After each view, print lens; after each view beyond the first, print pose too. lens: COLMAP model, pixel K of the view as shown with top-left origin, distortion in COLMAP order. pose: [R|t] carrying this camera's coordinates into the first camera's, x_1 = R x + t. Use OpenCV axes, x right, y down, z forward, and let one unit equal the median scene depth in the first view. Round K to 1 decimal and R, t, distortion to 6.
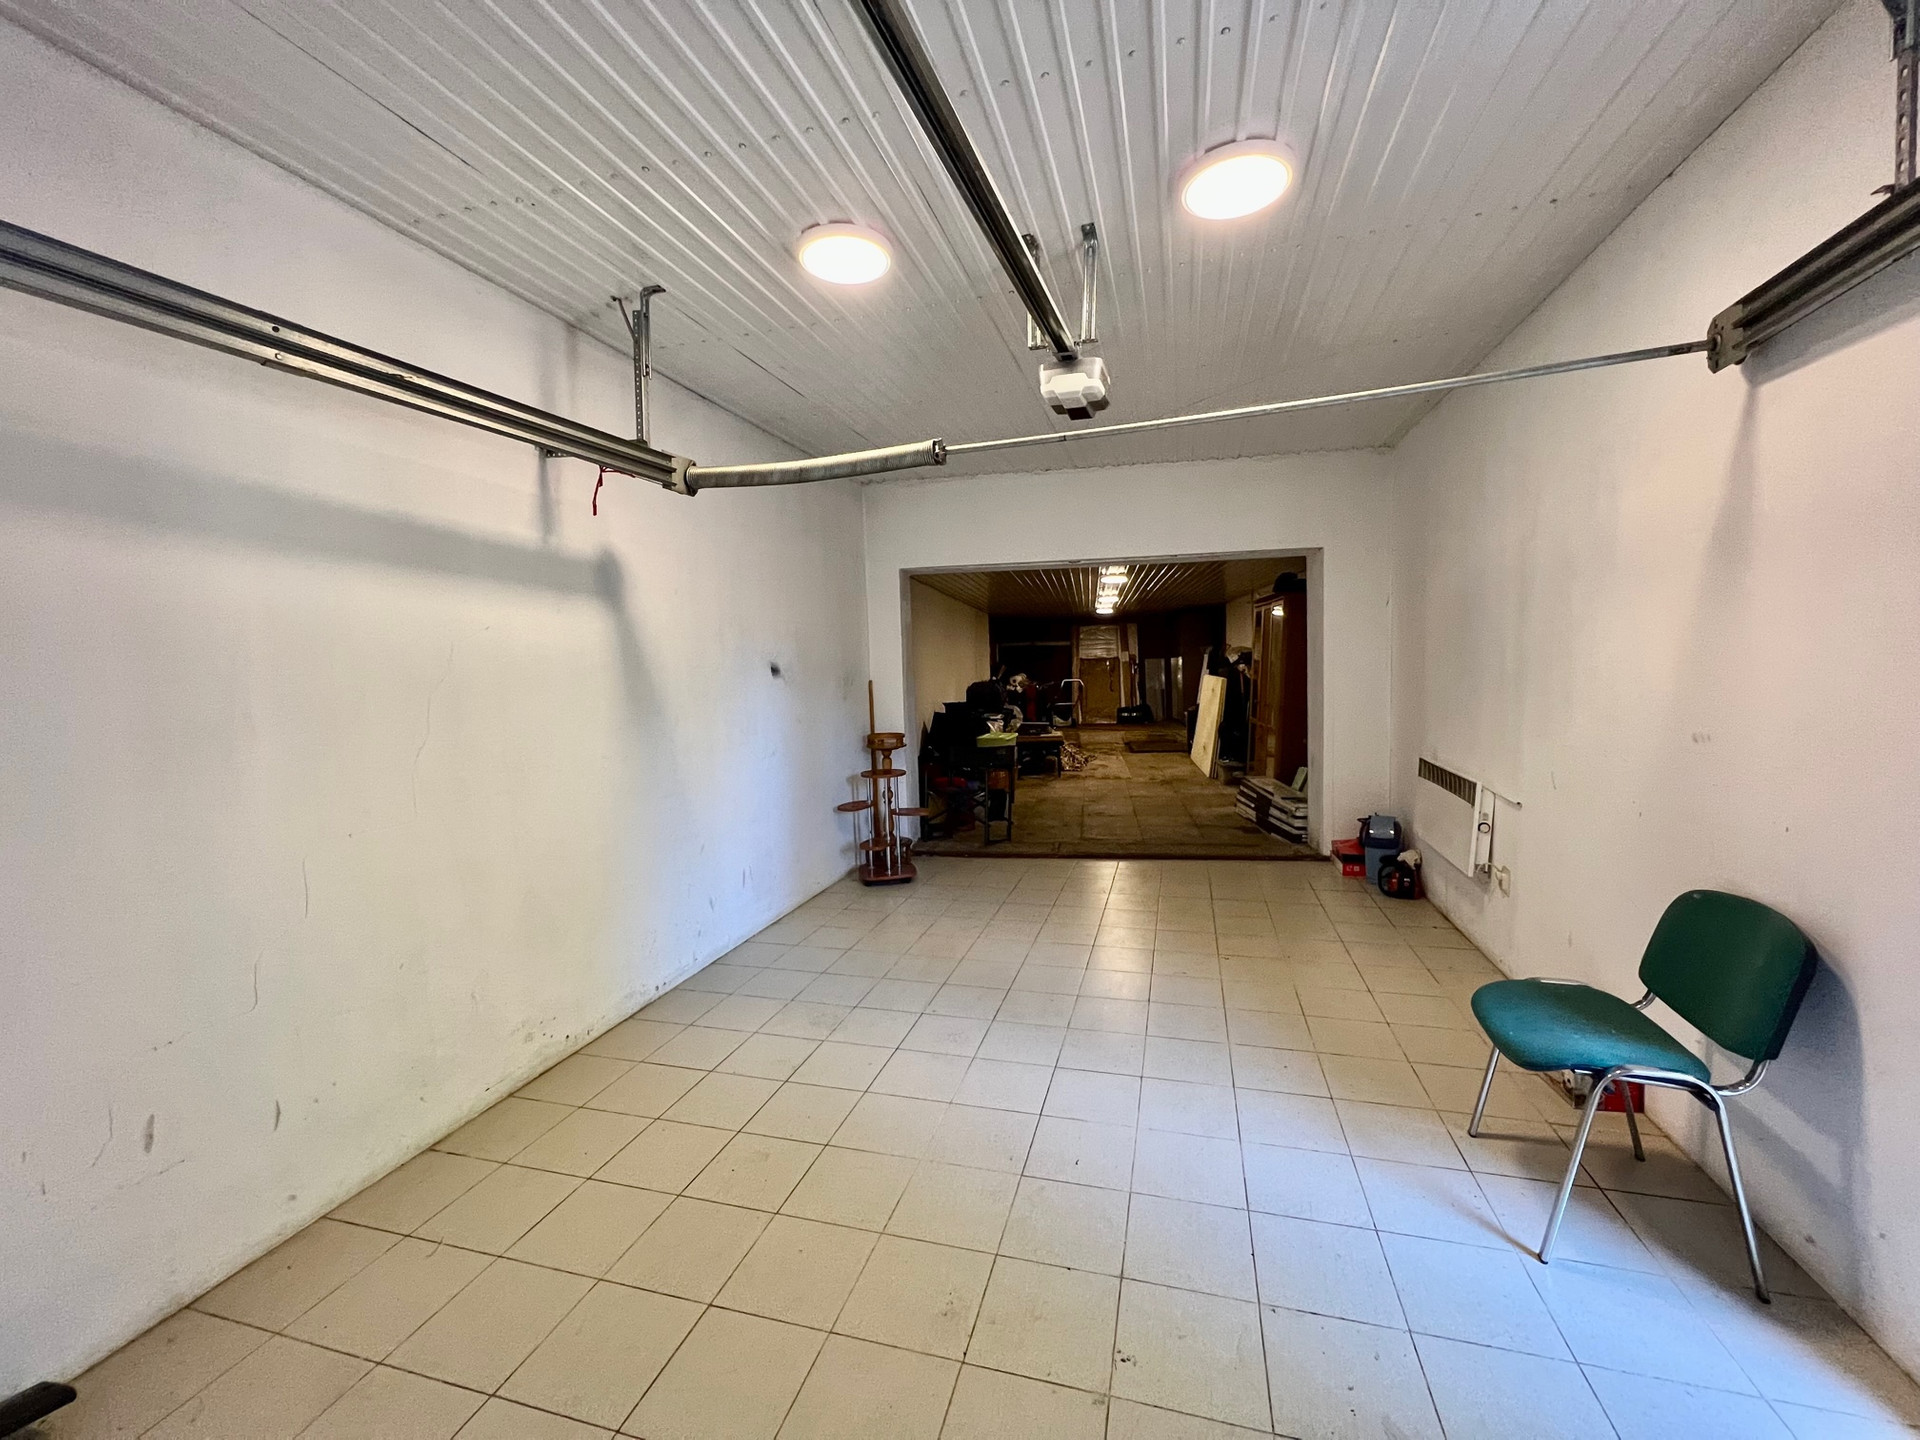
lens RADIAL K [[776.0, 0, 960.0], [0, 776.0, 720.0], [0, 0, 1]] dist [0.000417, 0.000014]
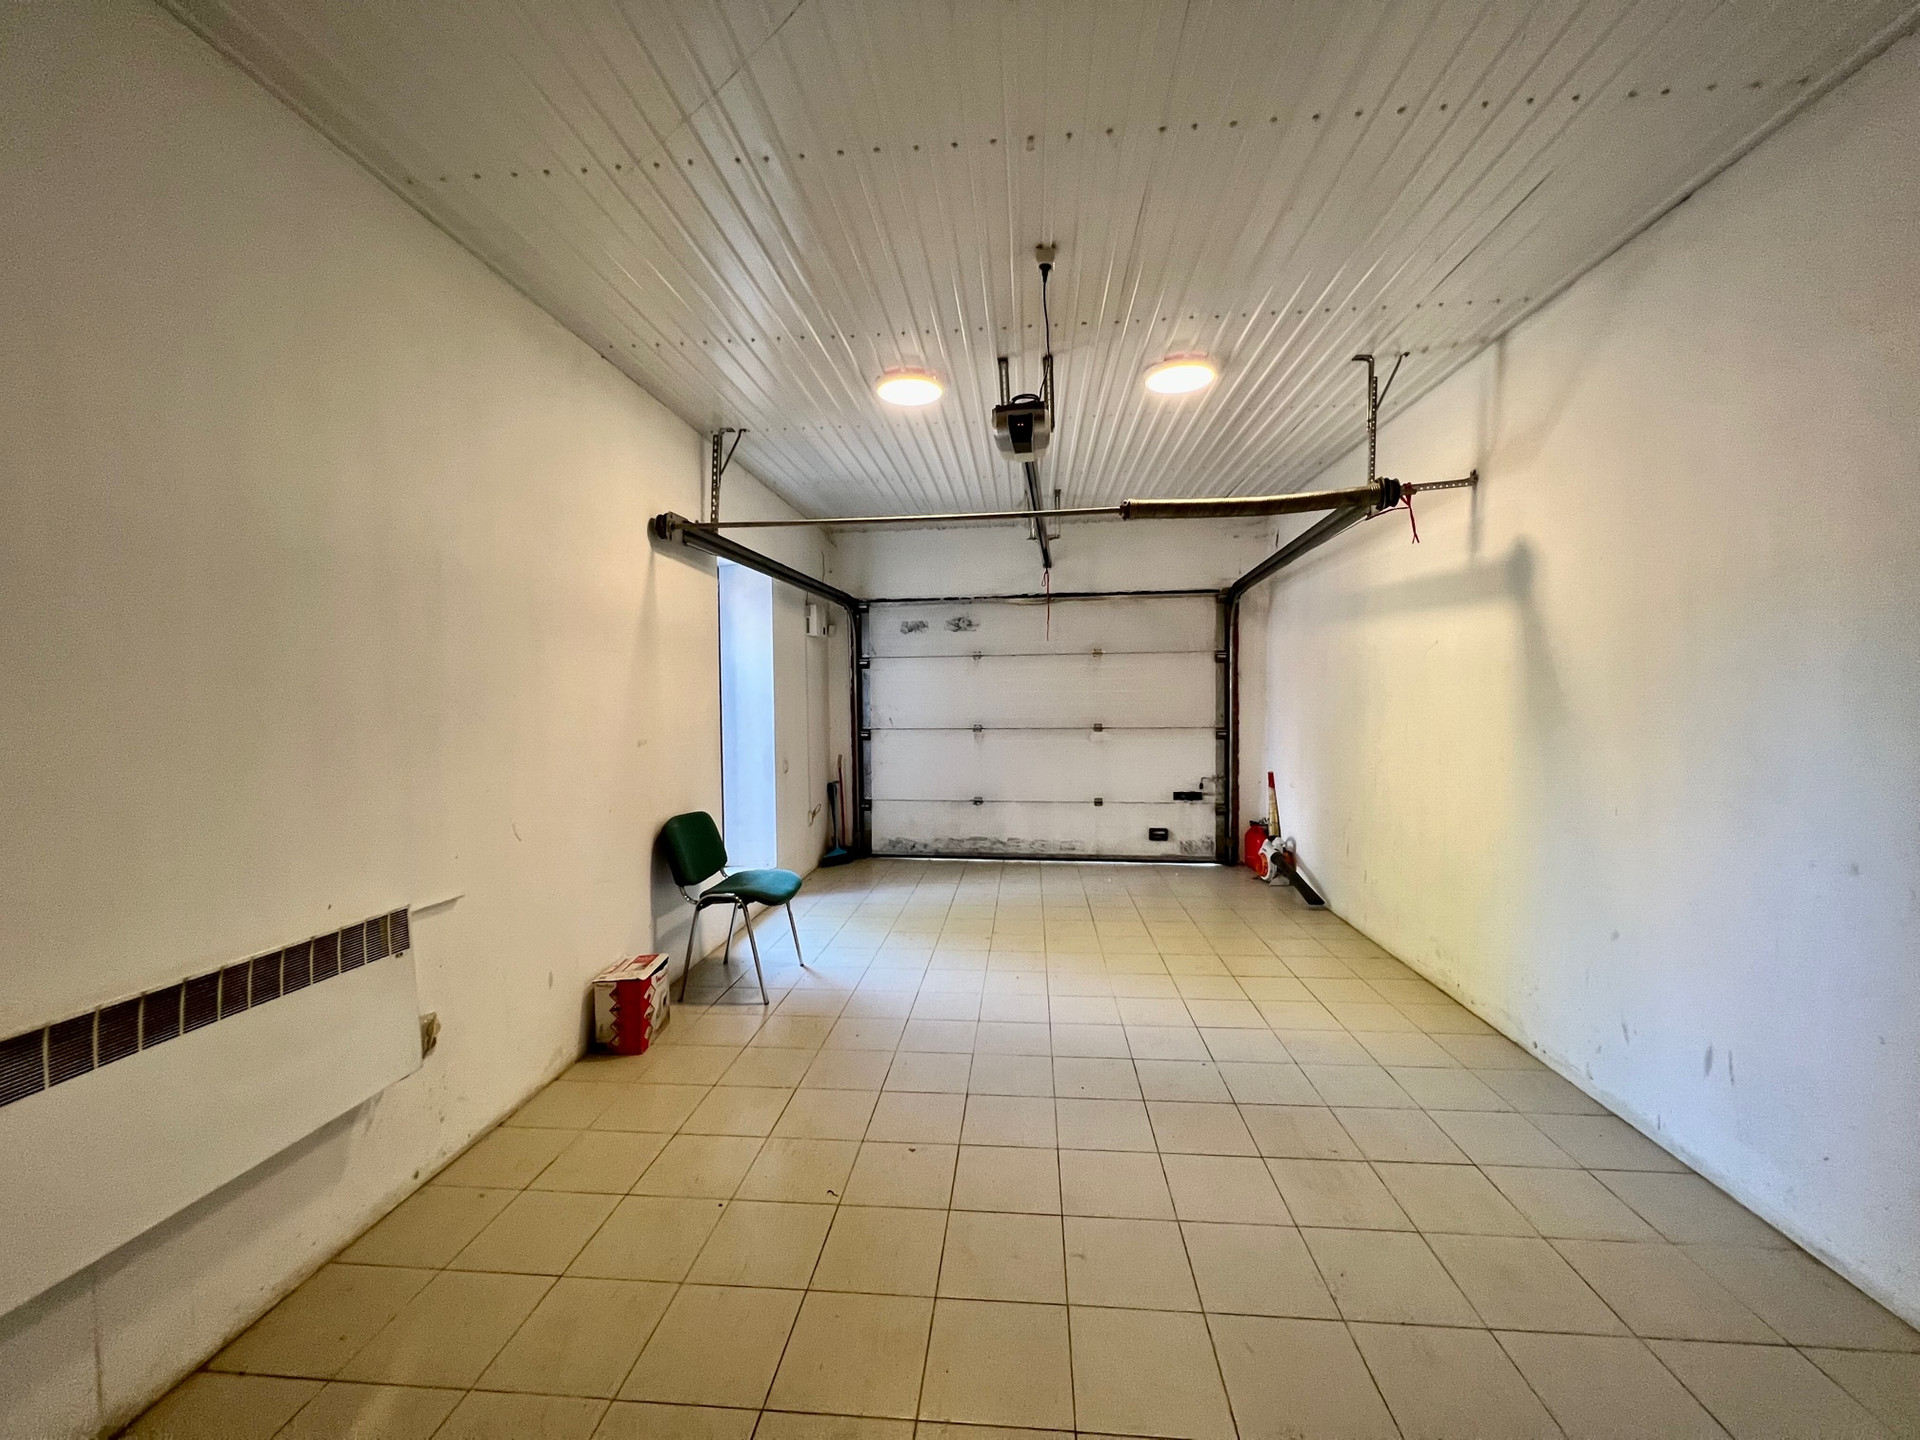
lens RADIAL K [[770.2, 0, 962.4], [0, 770.2, 722.0], [0, 0, 1]] dist [0.001076, 0.000253]
pose [[-0.982353, 0.043486, -0.181911, 0.363675], [0.025228, 0.994515, 0.101503, -0.105614], [0.185328, 0.095123, -0.978062, 1.697902]]
